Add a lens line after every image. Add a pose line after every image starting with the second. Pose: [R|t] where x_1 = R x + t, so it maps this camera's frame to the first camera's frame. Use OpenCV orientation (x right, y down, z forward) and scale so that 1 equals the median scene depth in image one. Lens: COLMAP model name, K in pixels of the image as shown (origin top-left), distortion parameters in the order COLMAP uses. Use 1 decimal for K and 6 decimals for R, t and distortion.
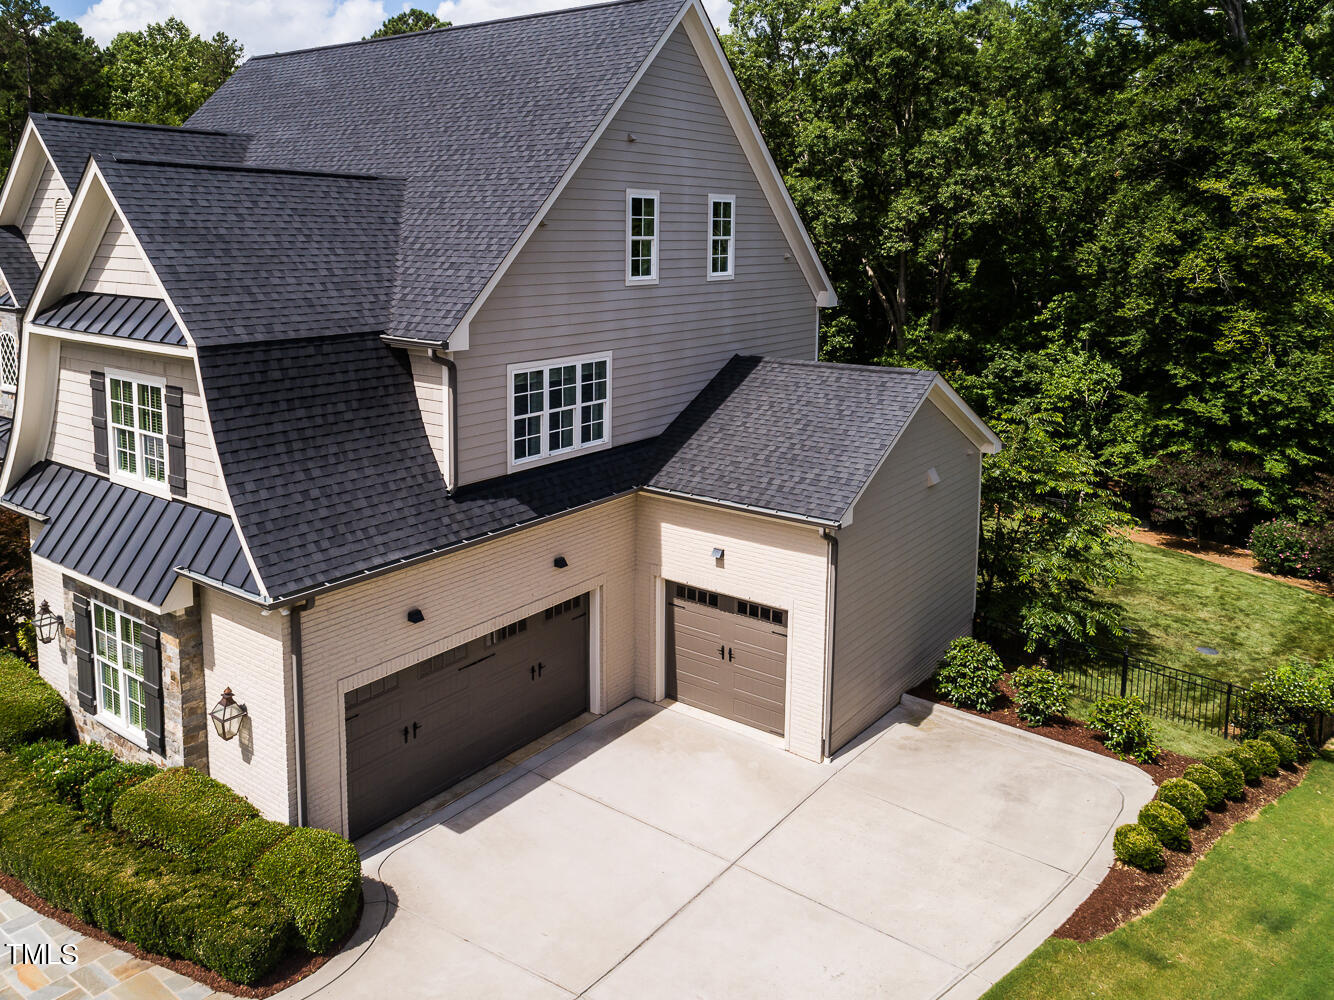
lens RADIAL K [[1047.7, 0, 637.9], [0, 1047.7, 351.6], [0, 0, 1]] dist [0.003797, -0.005394]
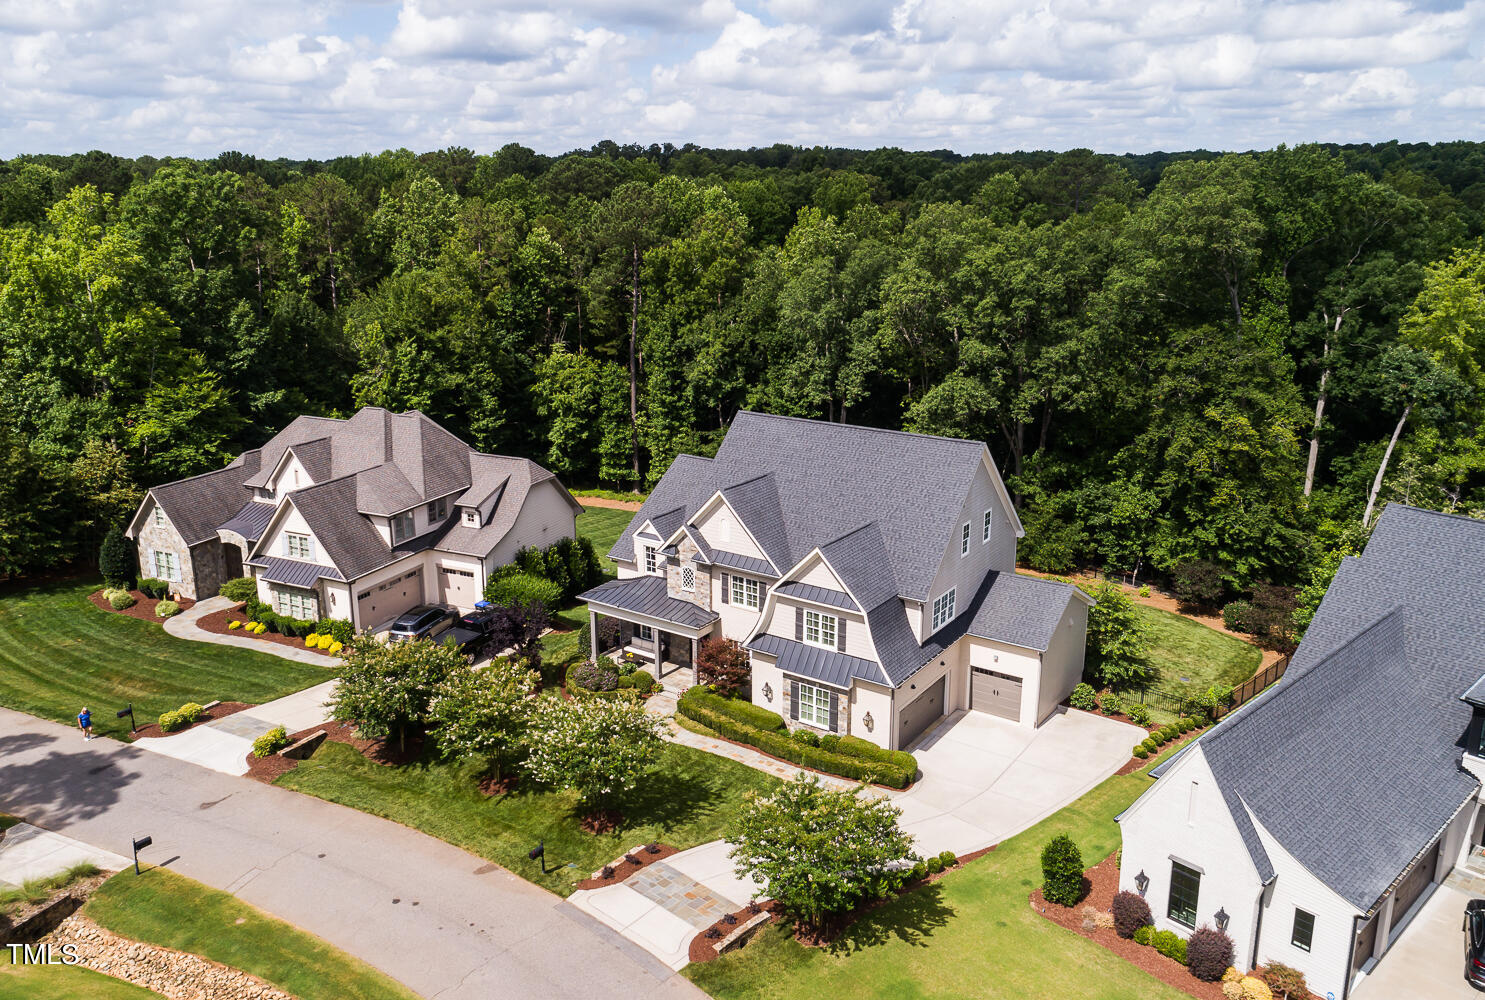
lens RADIAL K [[1103.0, 0, 746.2], [0, 1103.0, 470.3], [0, 0, 1]] dist [0.007610, 0.000486]
pose [[0.998649, -0.016605, 0.049242, -0.610311], [0.010619, 0.992786, 0.119425, -0.554468], [-0.050870, -0.118740, 0.991621, -1.522243]]
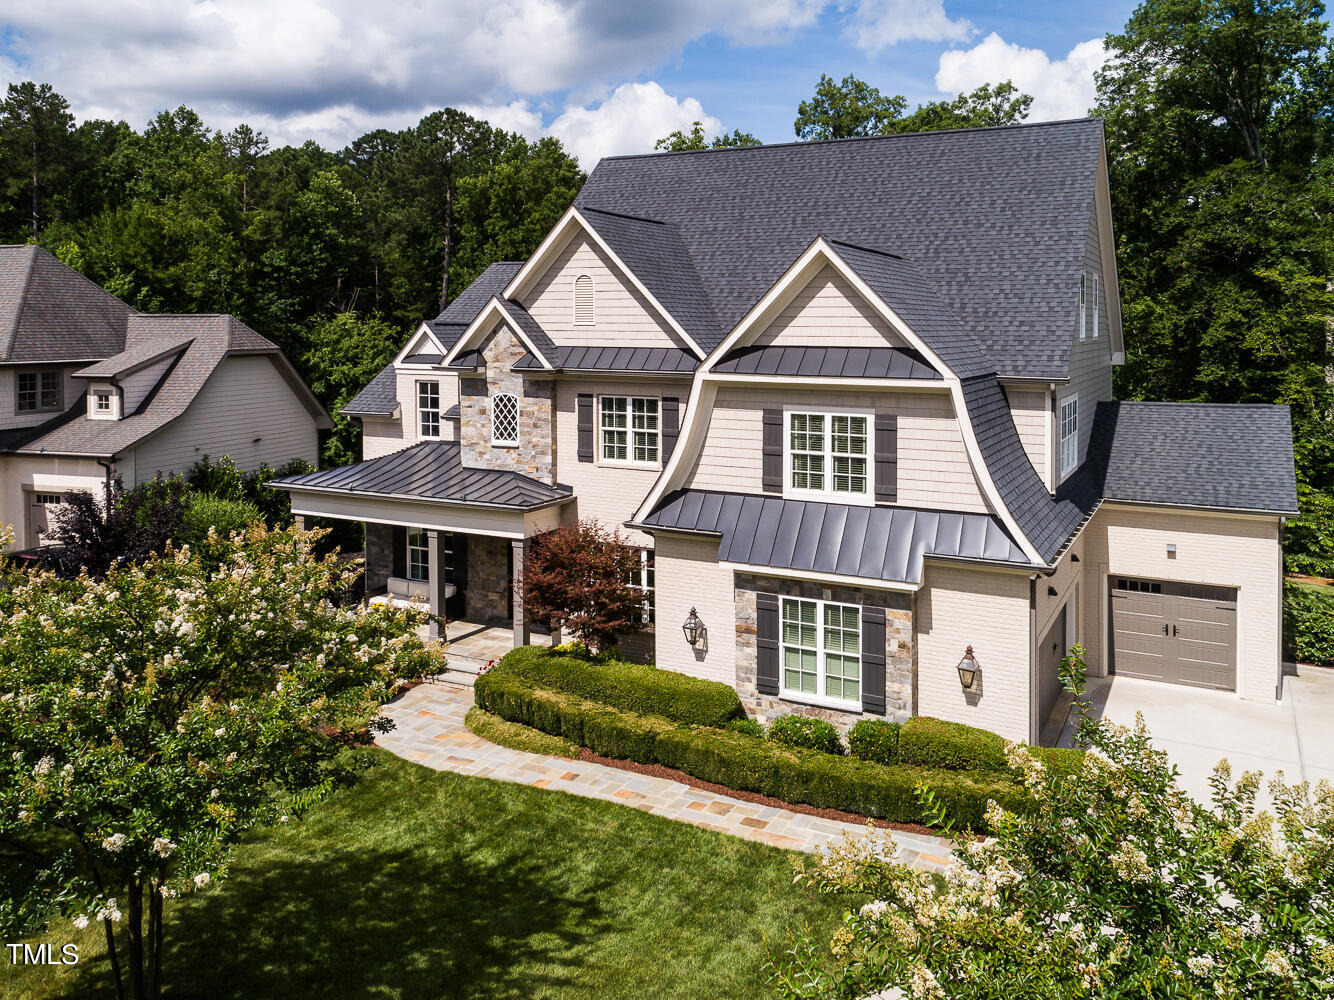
lens RADIAL K [[1047.7, 0, 717.5], [0, 1047.7, 347.8], [0, 0, 1]] dist [0.003797, -0.005394]
pose [[0.982221, -0.011383, 0.187384, -0.608612], [0.028937, 0.995411, -0.091211, 0.043466], [-0.185485, 0.095012, 0.978043, -0.151550]]
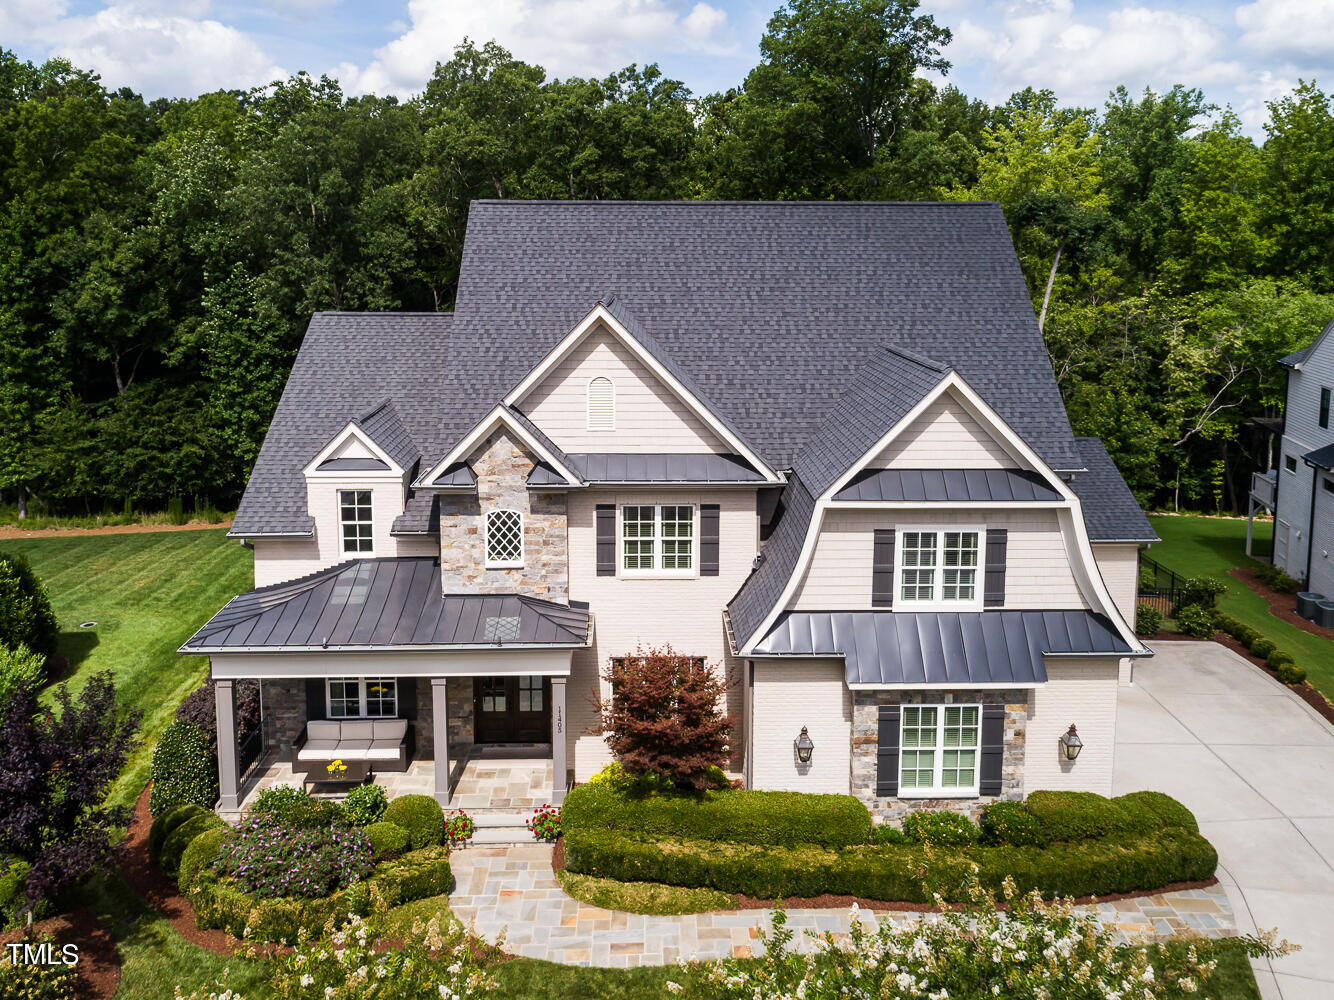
lens RADIAL K [[1047.7, 0, 689.4], [0, 1047.7, 357.9], [0, 0, 1]] dist [0.003797, -0.005394]
pose [[0.780431, -0.078600, 0.620282, -1.108725], [0.078476, 0.996536, 0.027539, -0.182142], [-0.620297, 0.027185, 0.783896, 0.105856]]
